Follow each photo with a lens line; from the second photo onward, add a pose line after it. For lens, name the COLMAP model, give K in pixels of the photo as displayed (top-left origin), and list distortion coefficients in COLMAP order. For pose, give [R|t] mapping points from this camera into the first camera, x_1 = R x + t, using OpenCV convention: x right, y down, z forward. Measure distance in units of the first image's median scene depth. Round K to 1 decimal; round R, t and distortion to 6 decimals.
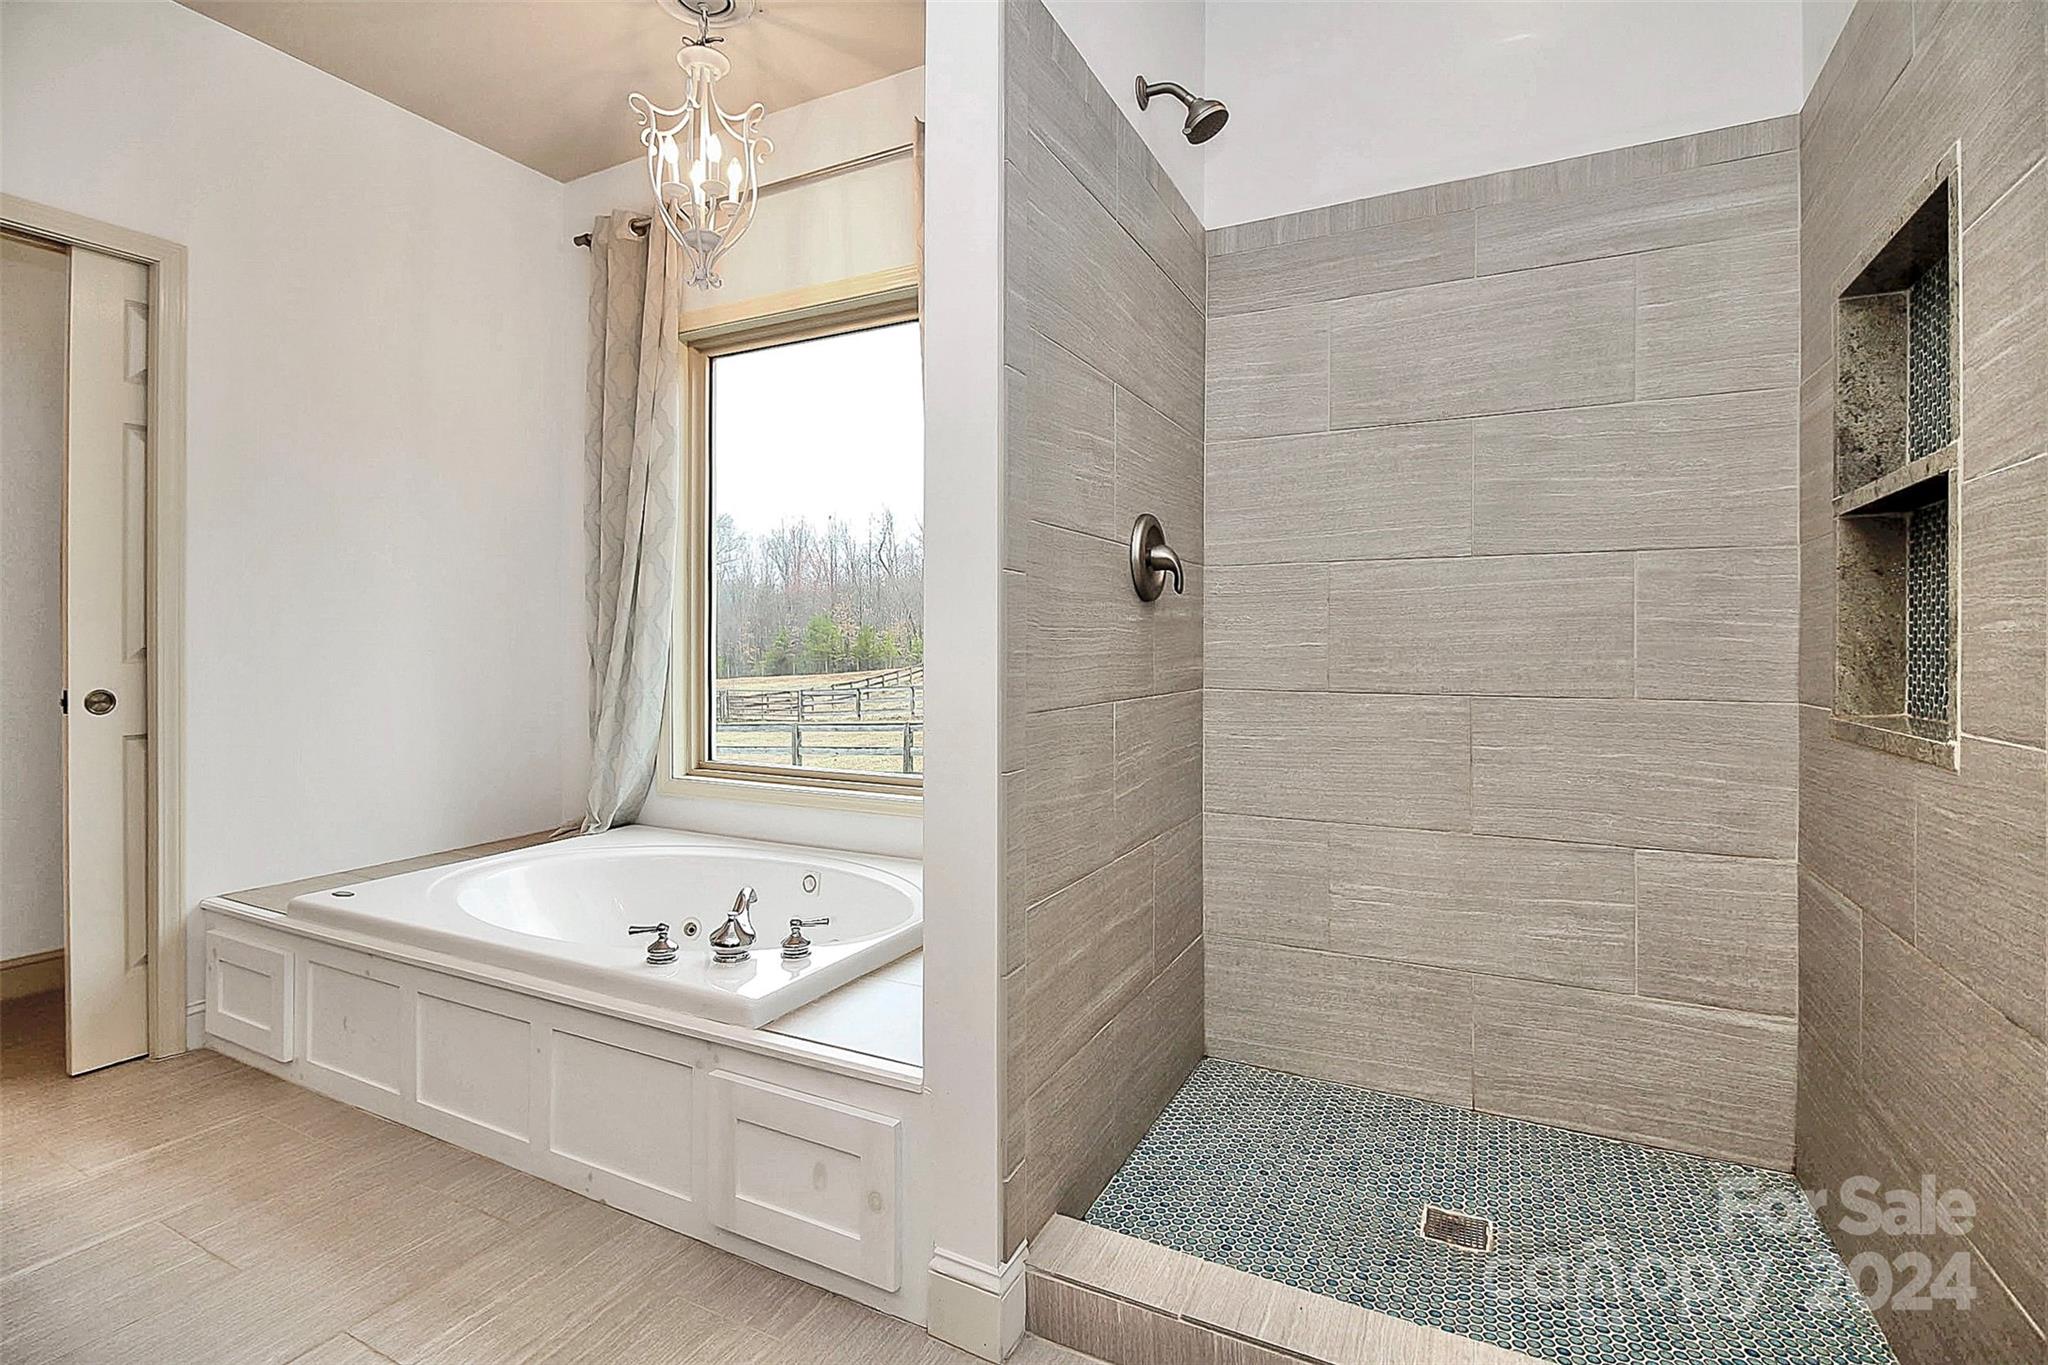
lens RADIAL K [[961.7, 0, 1031.3], [0, 961.7, 672.7], [0, 0, 1]] dist [0.002230, 0.000045]
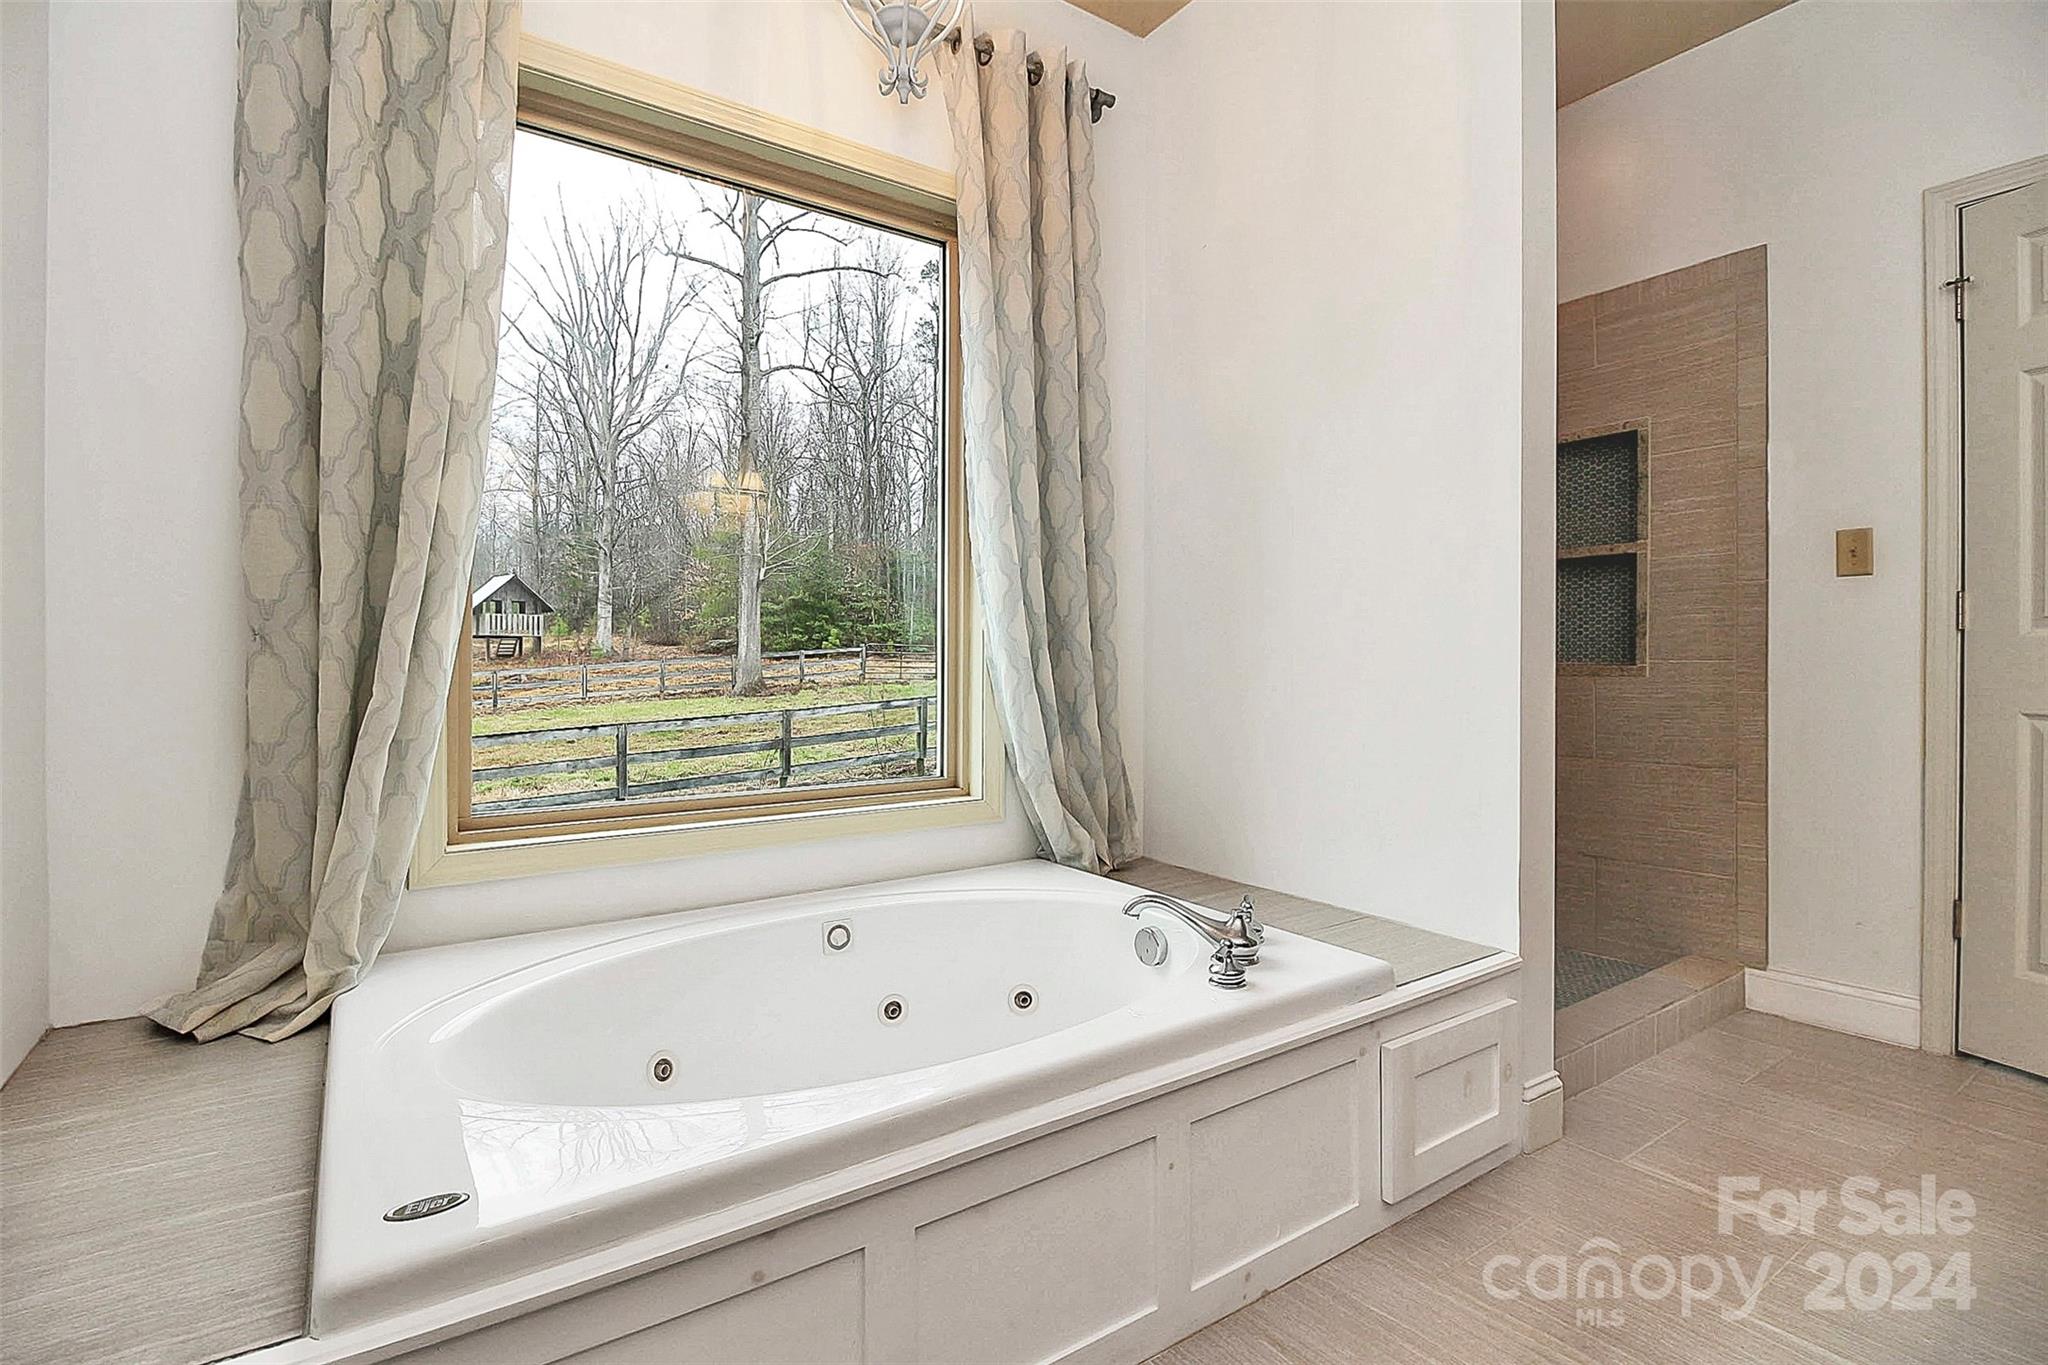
lens RADIAL K [[961.7, 0, 1031.3], [0, 961.7, 672.7], [0, 0, 1]] dist [0.002230, 0.000045]
pose [[0.468832, -0.020076, 0.883059, -1.331046], [0.026604, 0.999609, 0.008601, 0.022094], [-0.882887, 0.019460, 0.469183, 0.848418]]
